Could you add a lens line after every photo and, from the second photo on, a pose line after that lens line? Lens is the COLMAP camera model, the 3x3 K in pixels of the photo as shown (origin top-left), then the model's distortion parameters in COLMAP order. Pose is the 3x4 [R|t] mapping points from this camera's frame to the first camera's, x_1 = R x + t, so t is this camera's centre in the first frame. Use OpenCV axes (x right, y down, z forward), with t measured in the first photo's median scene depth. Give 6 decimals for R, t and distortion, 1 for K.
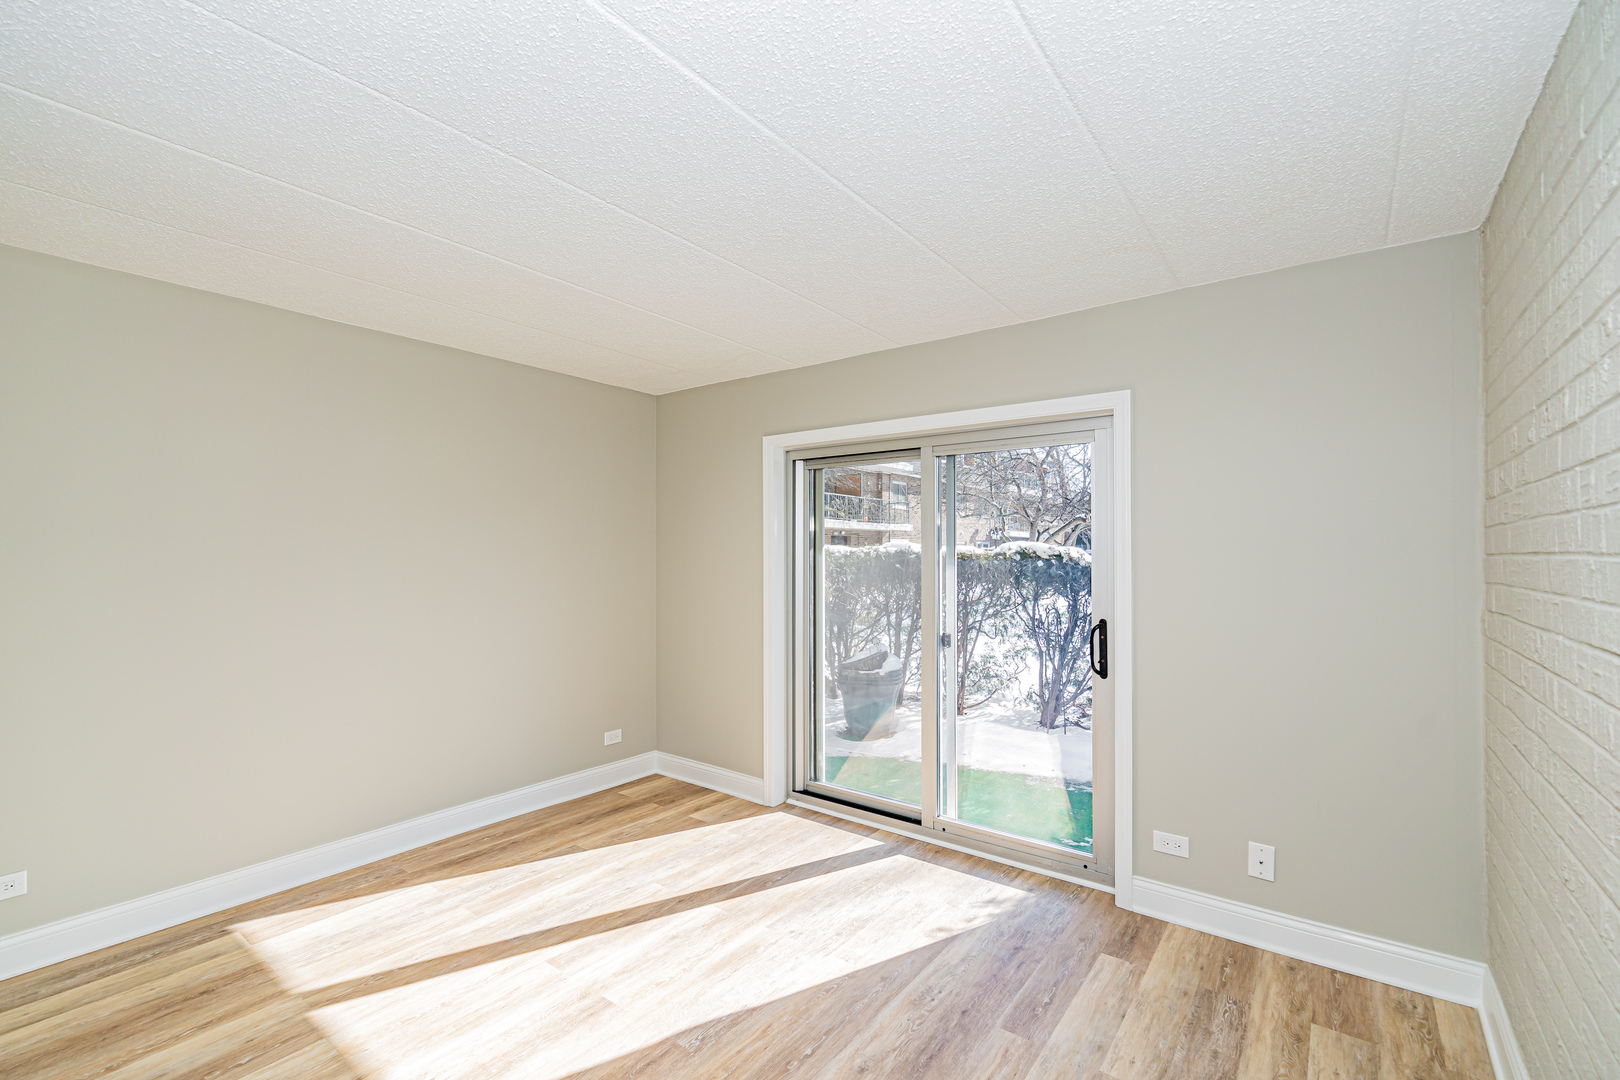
lens RADIAL K [[702.2, 0, 804.5], [0, 702.2, 548.4], [0, 0, 1]] dist [0.002948, 0.000423]
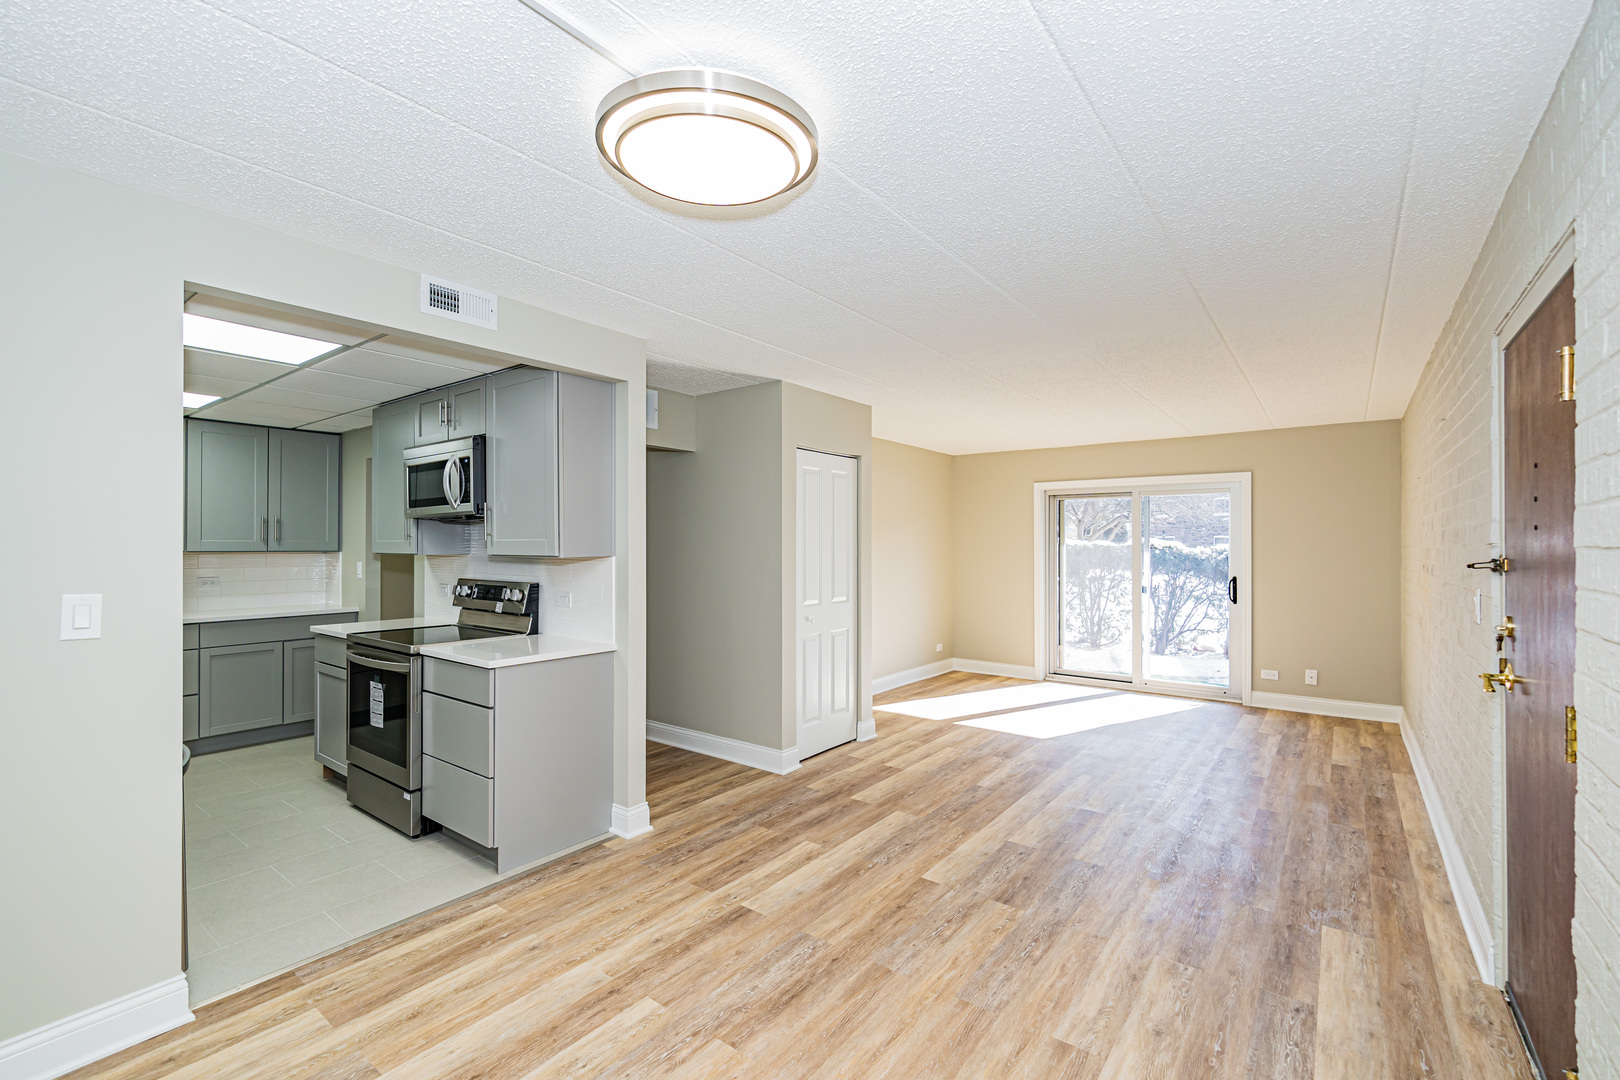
lens RADIAL K [[702.2, 0, 798.0], [0, 702.2, 531.2], [0, 0, 1]] dist [0.002948, 0.000423]
pose [[0.999951, 0.000393, -0.009916, -0.911991], [-0.000503, 0.999939, -0.011047, -0.014973], [0.009911, 0.011051, 0.999890, -1.201830]]
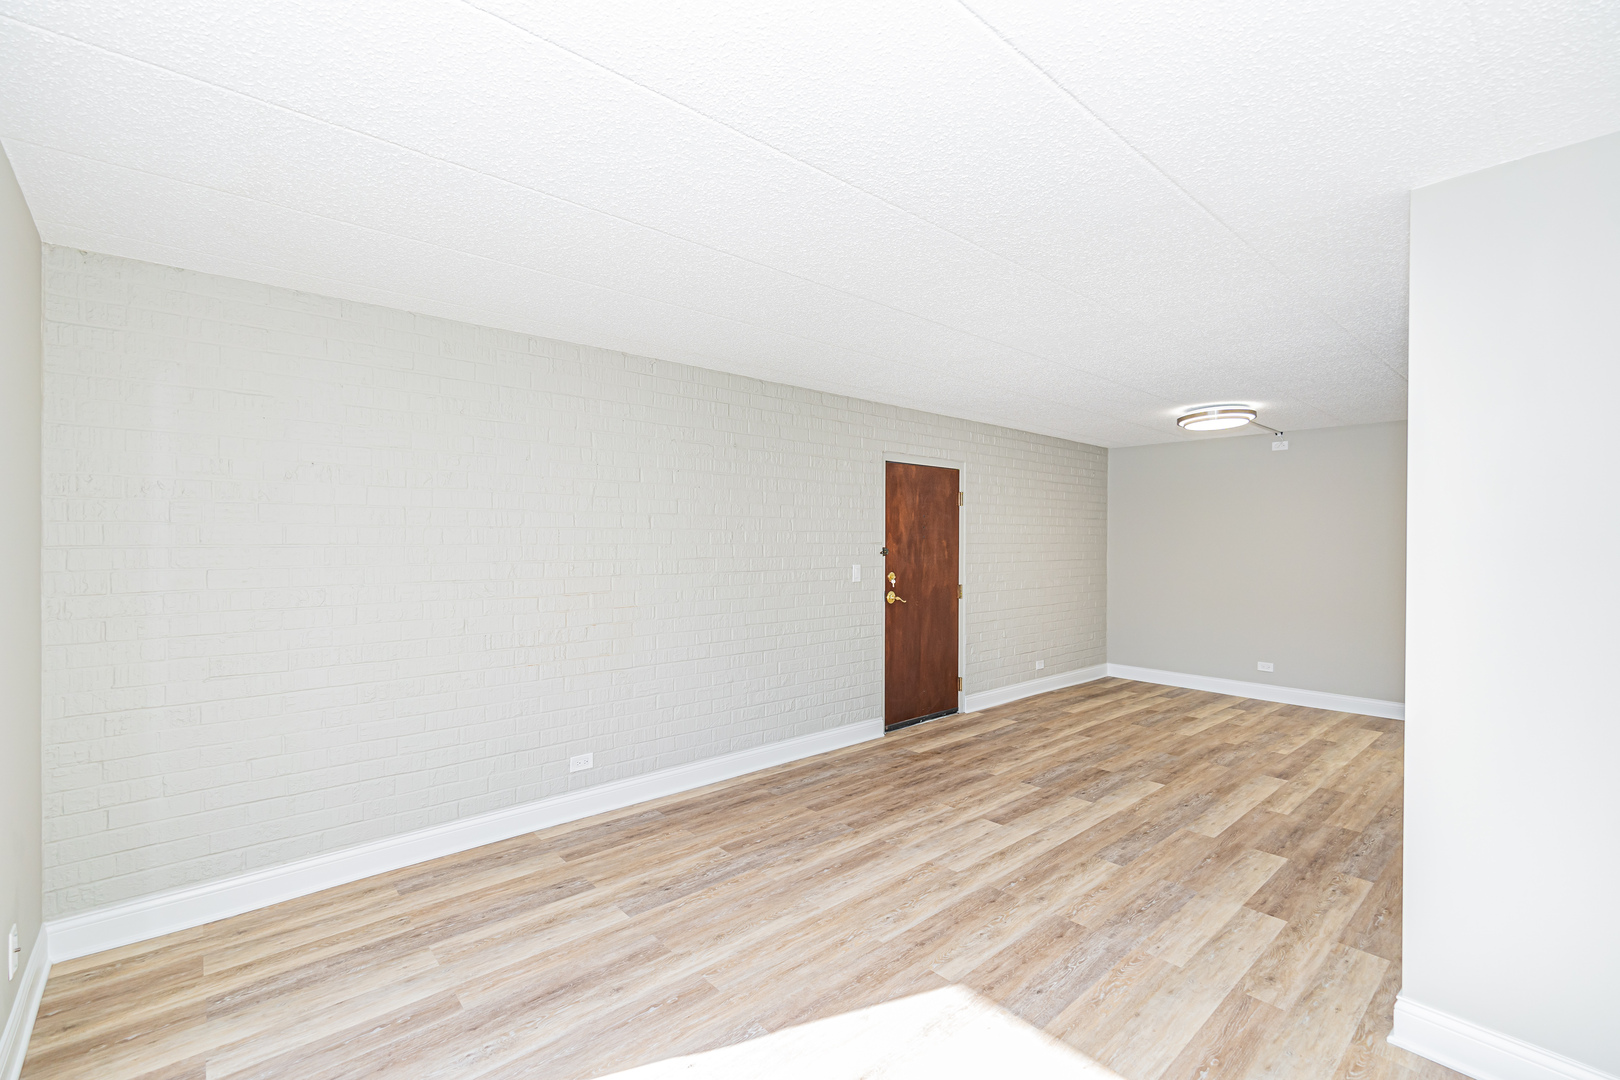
lens RADIAL K [[702.2, 0, 804.2], [0, 702.2, 546.6], [0, 0, 1]] dist [0.002948, 0.000423]
pose [[-0.981220, -0.006283, 0.192791, -0.293303], [-0.006112, 0.999980, 0.001481, 0.000844], [-0.192796, 0.000275, -0.981239, 1.382923]]
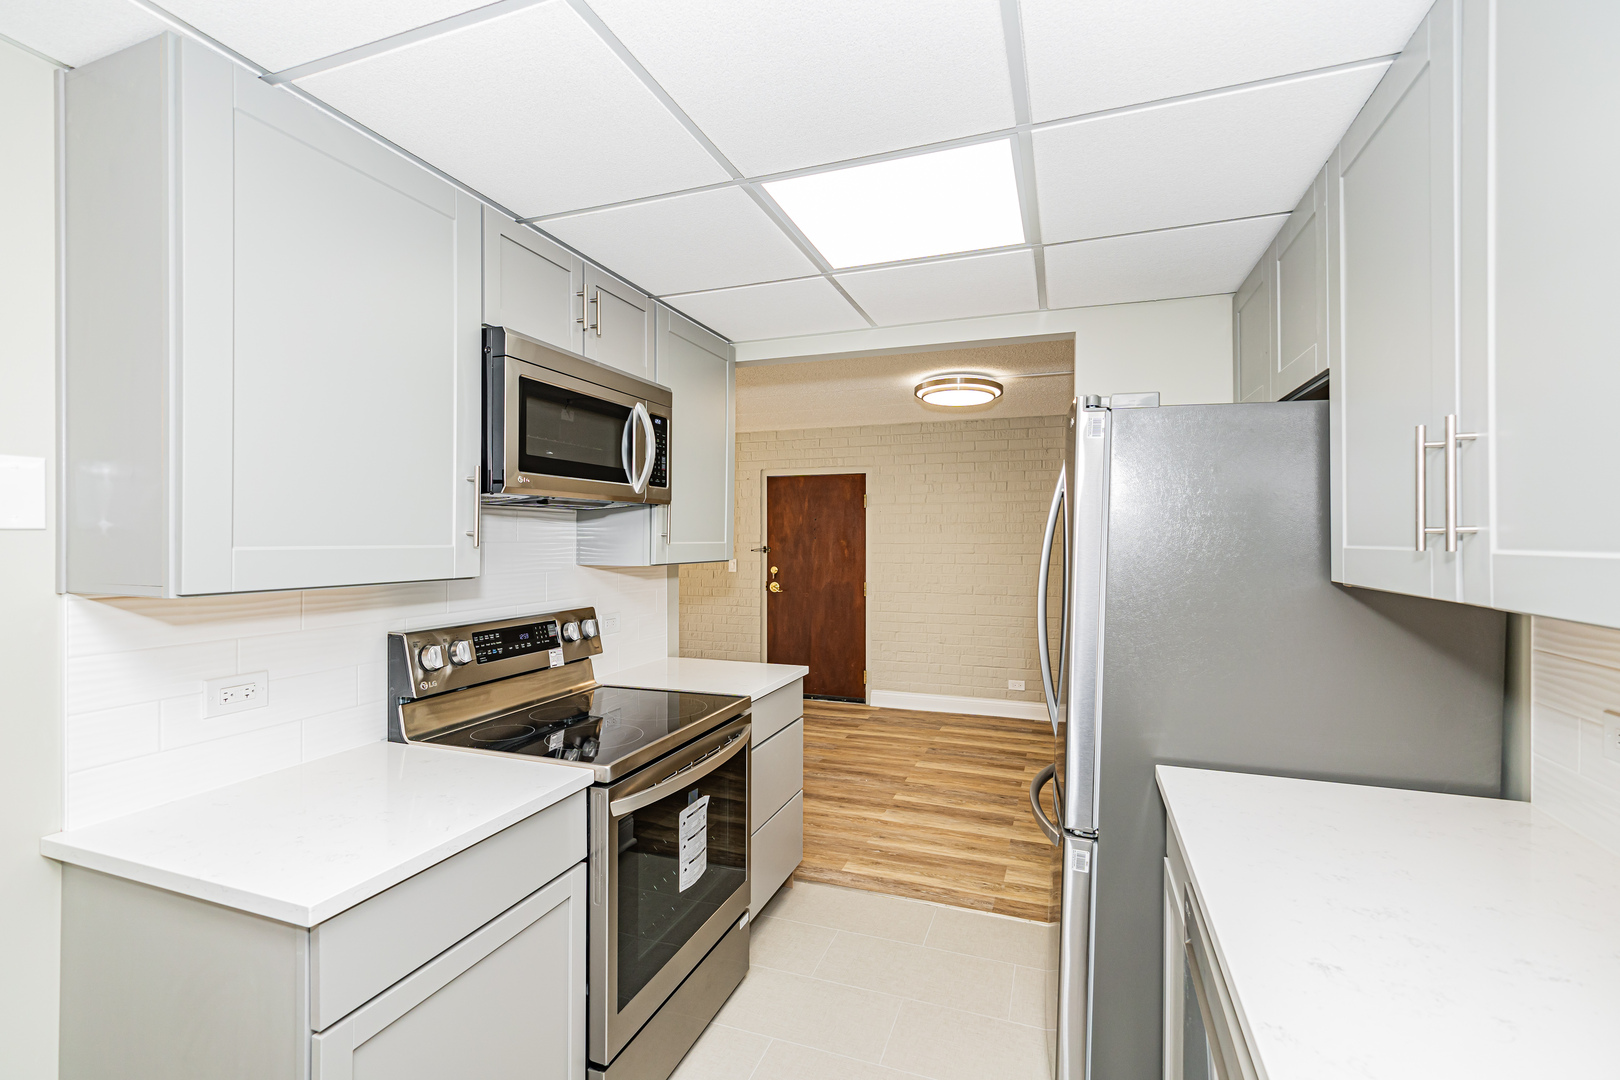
lens RADIAL K [[702.2, 0, 802.2], [0, 702.2, 524.3], [0, 0, 1]] dist [0.002948, 0.000423]
pose [[-0.284466, 0.029270, 0.958239, -2.324906], [-0.002326, 0.999510, -0.031221, 0.002937], [-0.958683, -0.011110, -0.284258, 0.111483]]
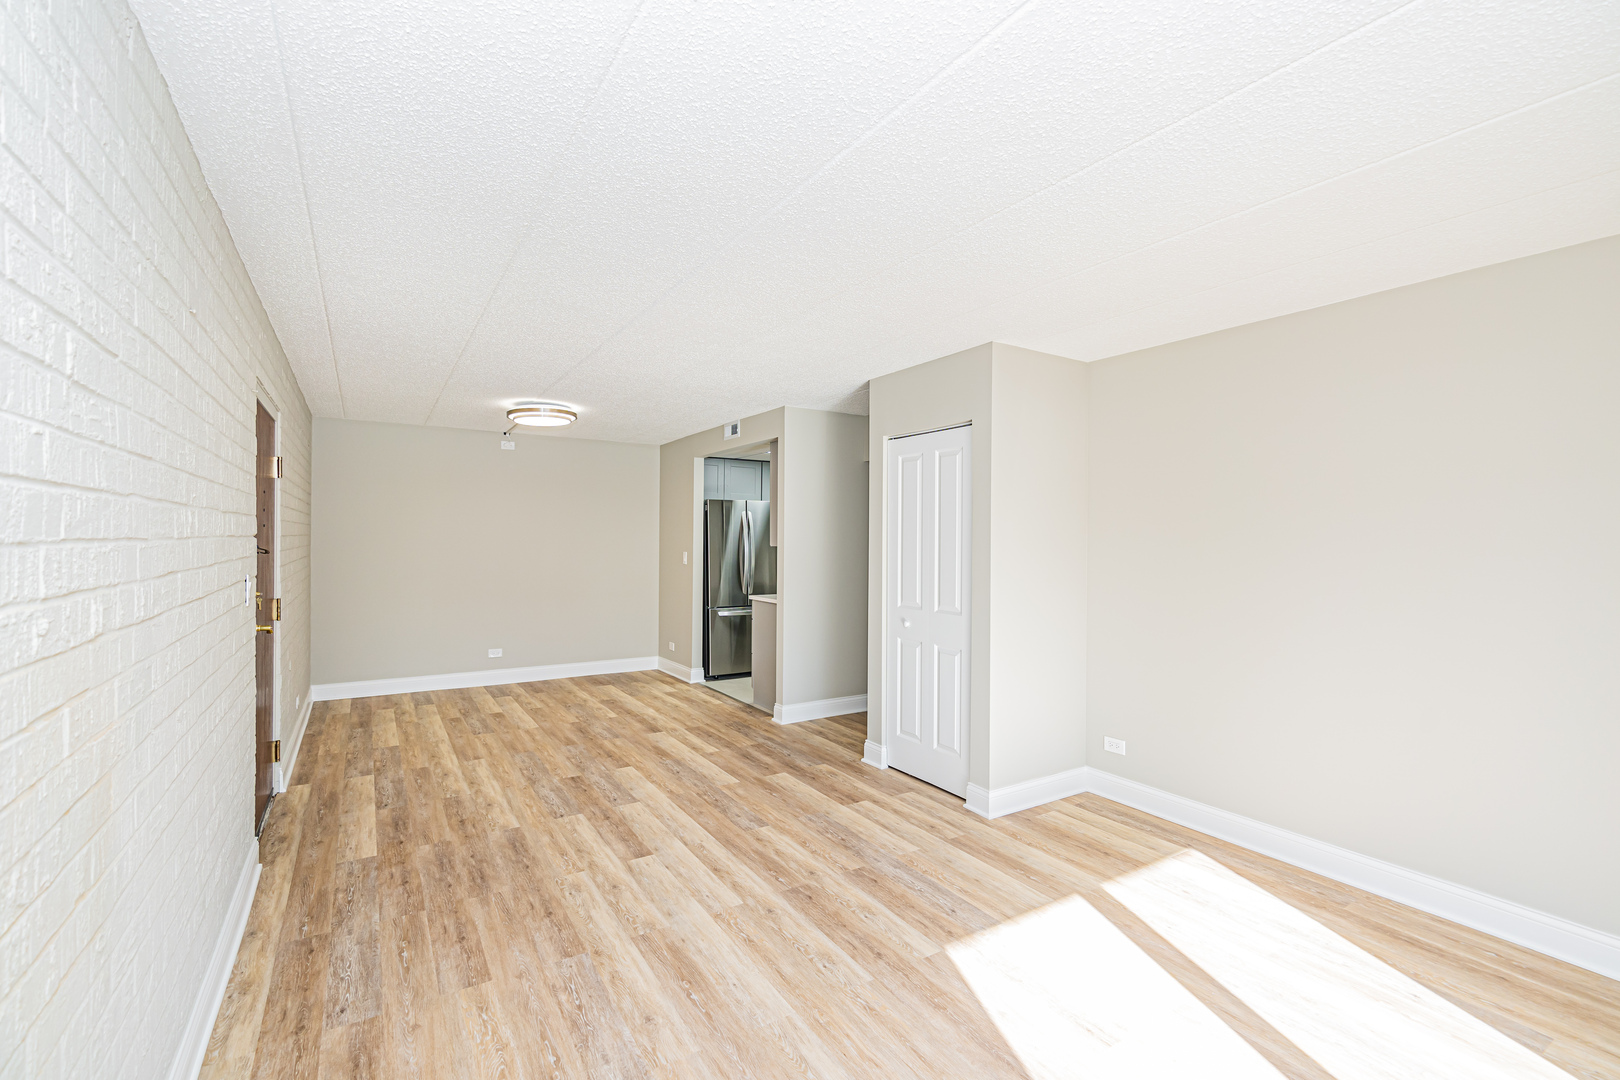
lens RADIAL K [[702.2, 0, 805.6], [0, 702.2, 537.6], [0, 0, 1]] dist [0.002948, 0.000423]
pose [[-0.353396, -0.003231, -0.935468, 0.540496], [0.000005, 0.999994, -0.003456, -0.003180], [0.935474, -0.001226, -0.353394, 0.723920]]
